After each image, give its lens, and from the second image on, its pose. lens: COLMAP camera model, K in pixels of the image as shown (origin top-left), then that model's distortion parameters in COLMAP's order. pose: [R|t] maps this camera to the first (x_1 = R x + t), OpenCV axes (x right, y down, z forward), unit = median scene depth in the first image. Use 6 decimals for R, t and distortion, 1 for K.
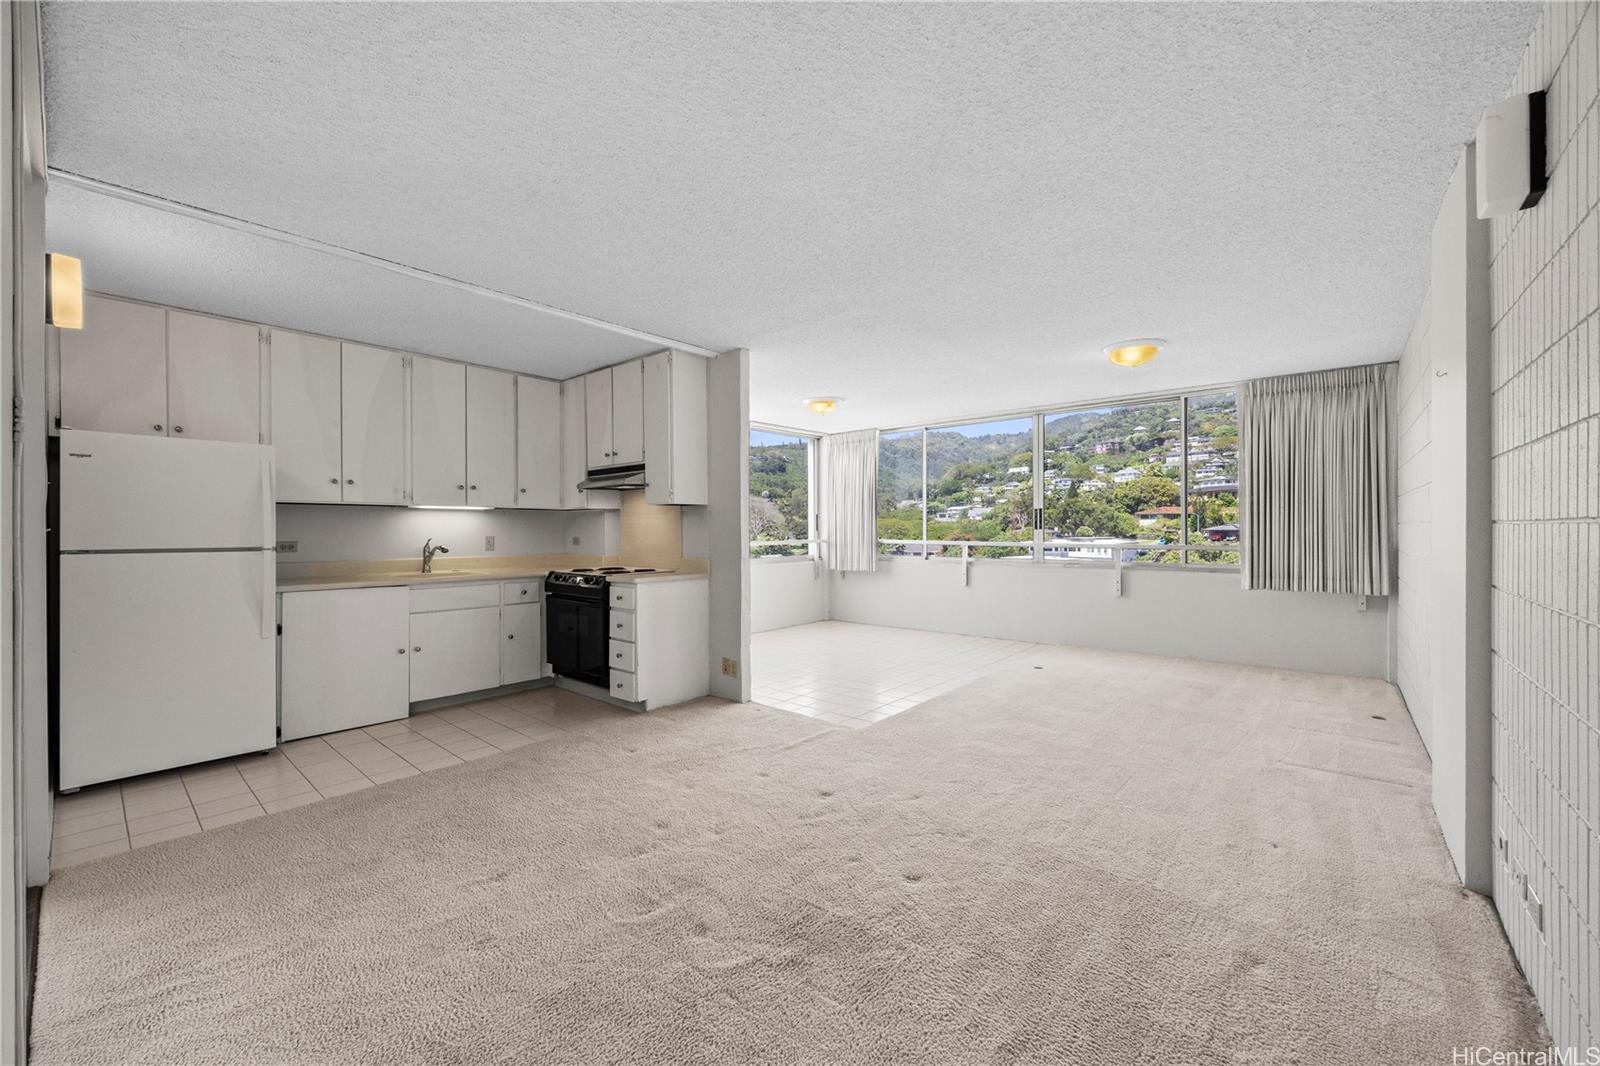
lens RADIAL K [[624.4, 0, 796.7], [0, 624.4, 532.0], [0, 0, 1]] dist [-0.003233, -0.000054]
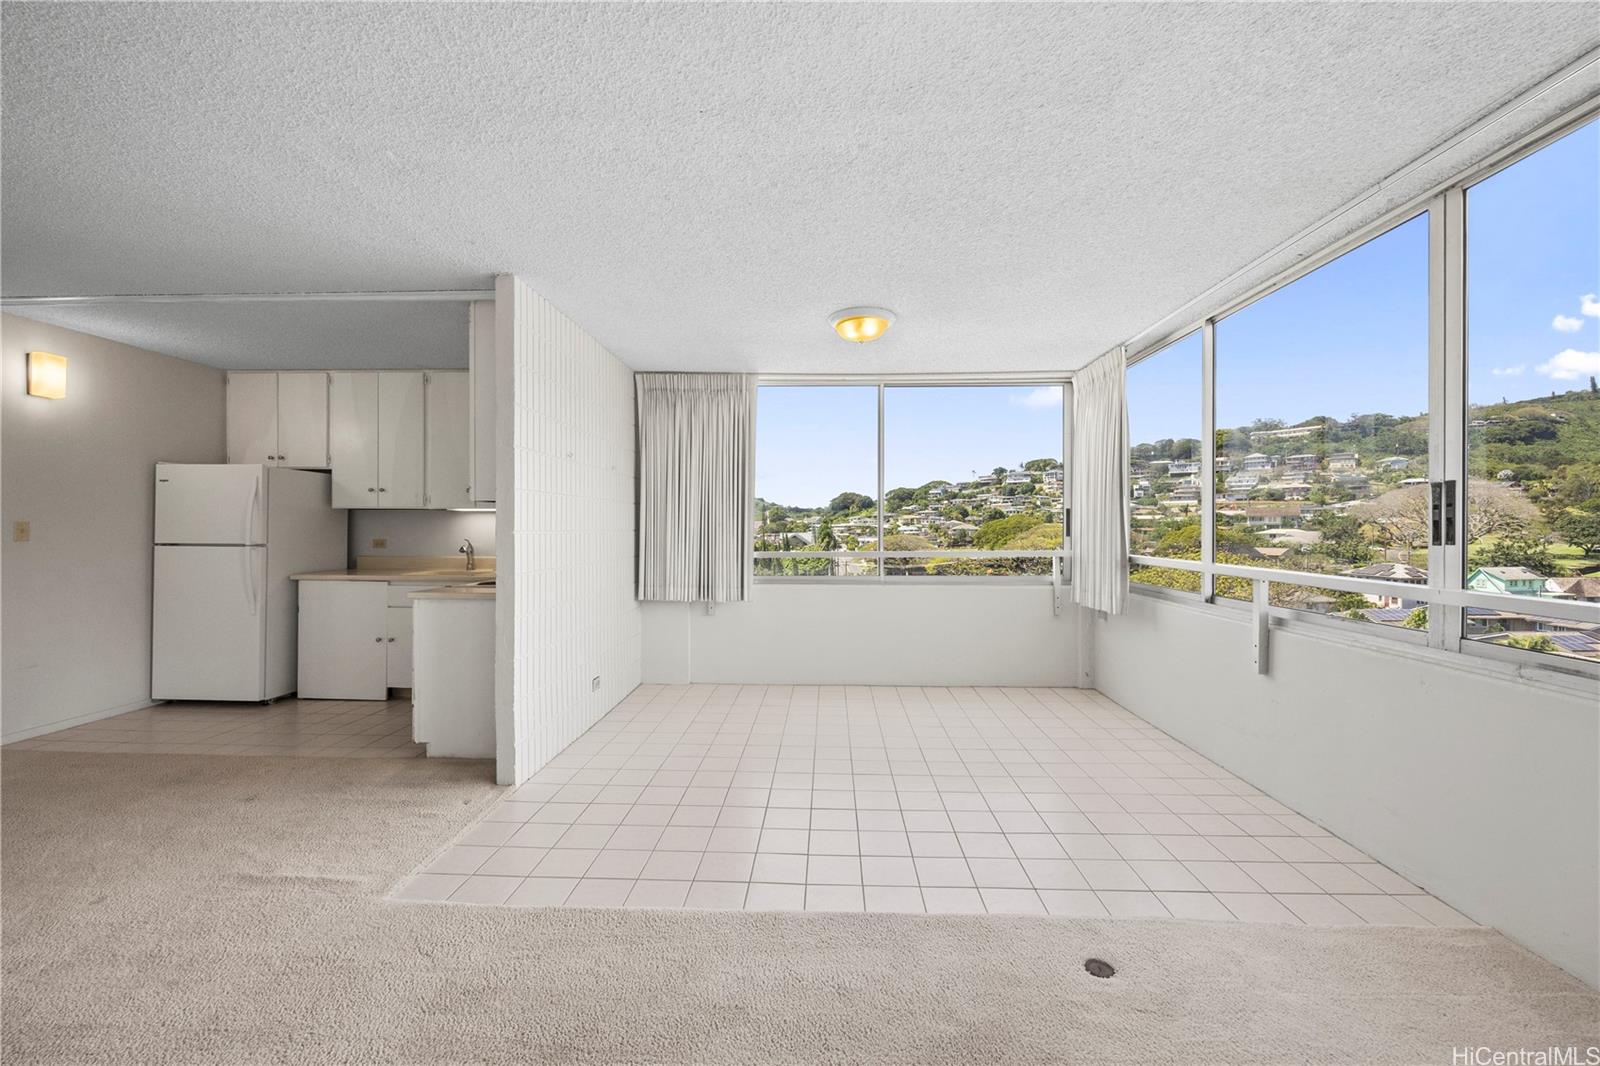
lens RADIAL K [[629.6, 0, 810.5], [0, 629.6, 531.4], [0, 0, 1]] dist [-0.003059, -0.000203]
pose [[0.627035, 0.008482, -0.778945, 0.409845], [-0.006349, 0.999963, 0.005777, -0.010033], [0.778965, 0.001323, 0.627066, 0.503333]]
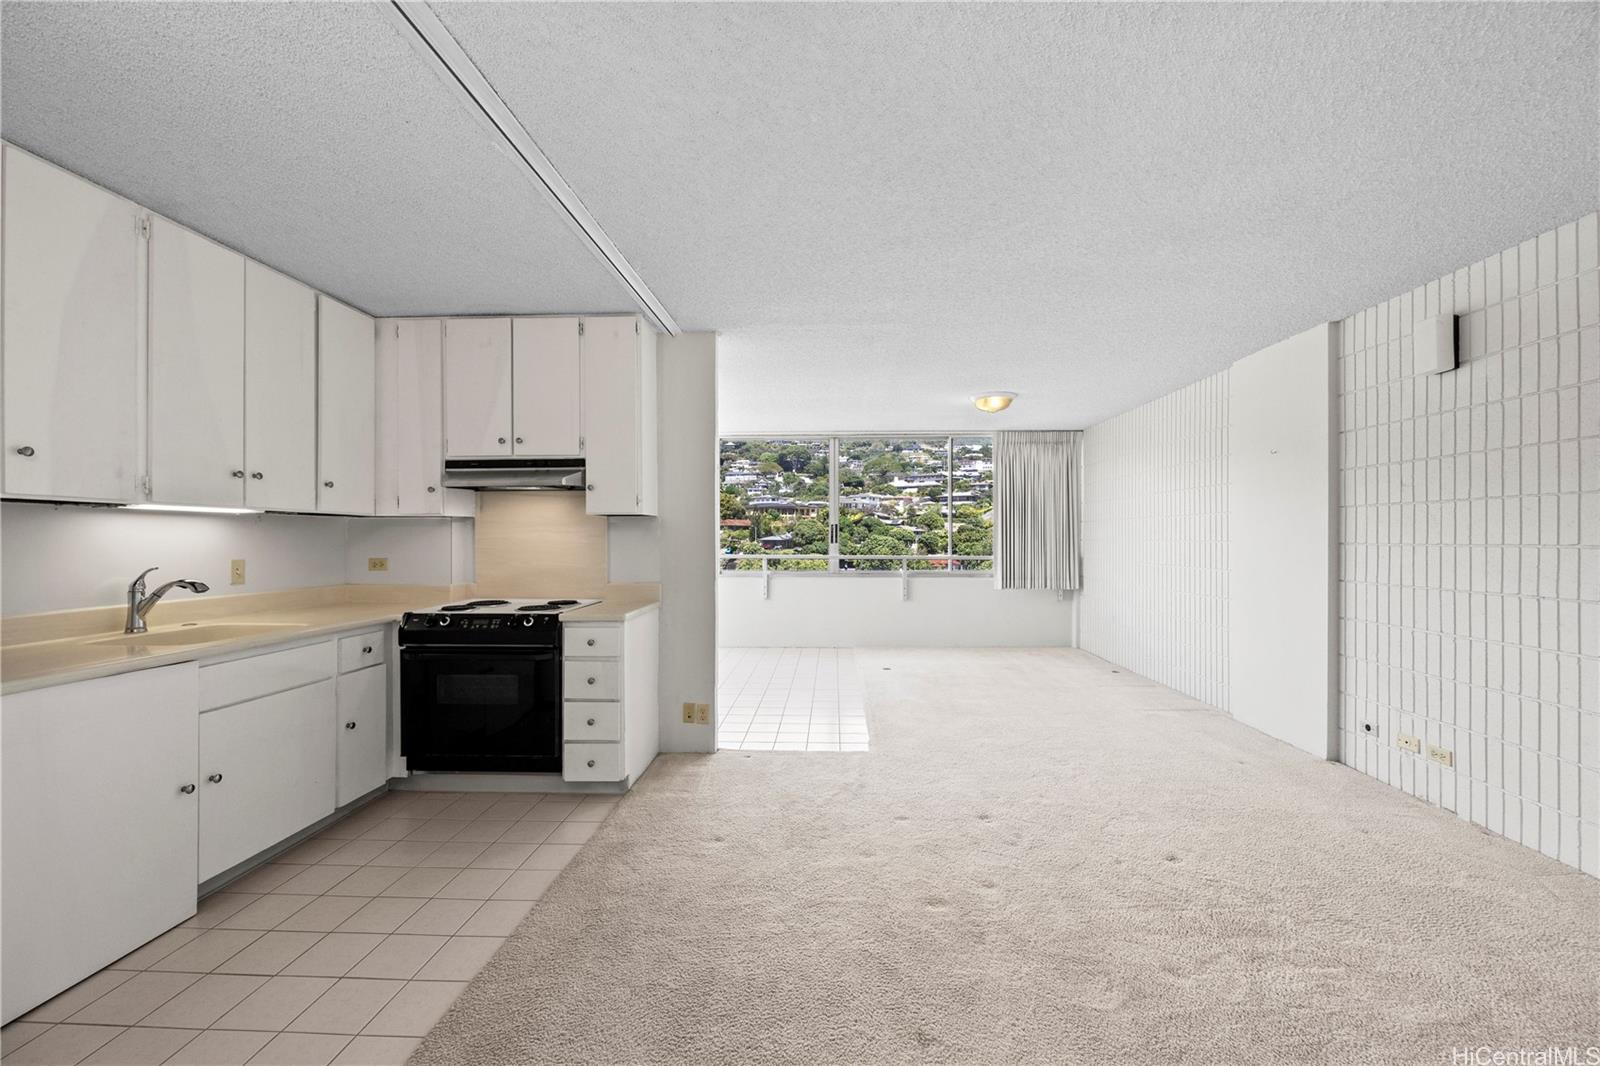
lens RADIAL K [[631.4, 0, 810.1], [0, 631.4, 536.9], [0, 0, 1]] dist [-0.003341, -0.000107]
pose [[0.781304, 0.004117, 0.624137, -0.314734], [0.000457, 0.999974, -0.007169, -0.006849], [-0.624150, 0.005886, 0.781282, 0.154258]]
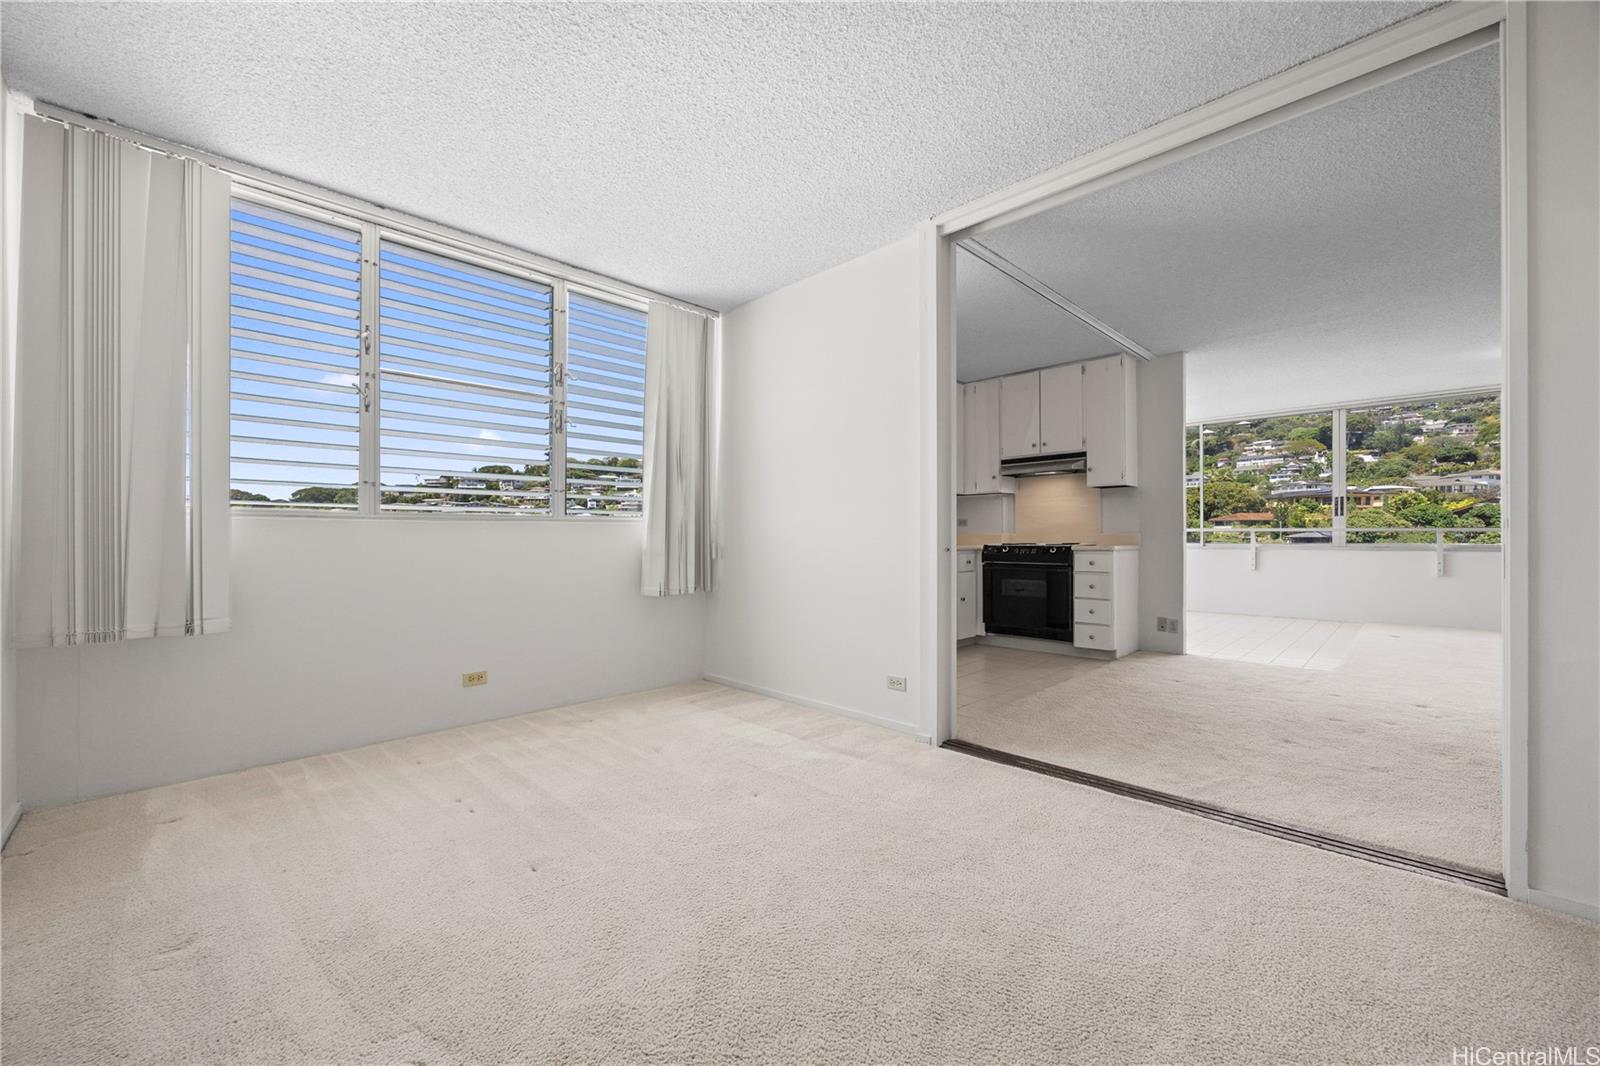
lens RADIAL K [[626.4, 0, 797.7], [0, 626.4, 536.9], [0, 0, 1]] dist [-0.002674, -0.000048]
pose [[0.997421, 0.001468, -0.071756, -0.437808], [-0.001768, 0.999990, -0.004120, 0.035546], [0.071749, 0.004236, 0.997414, -0.132016]]
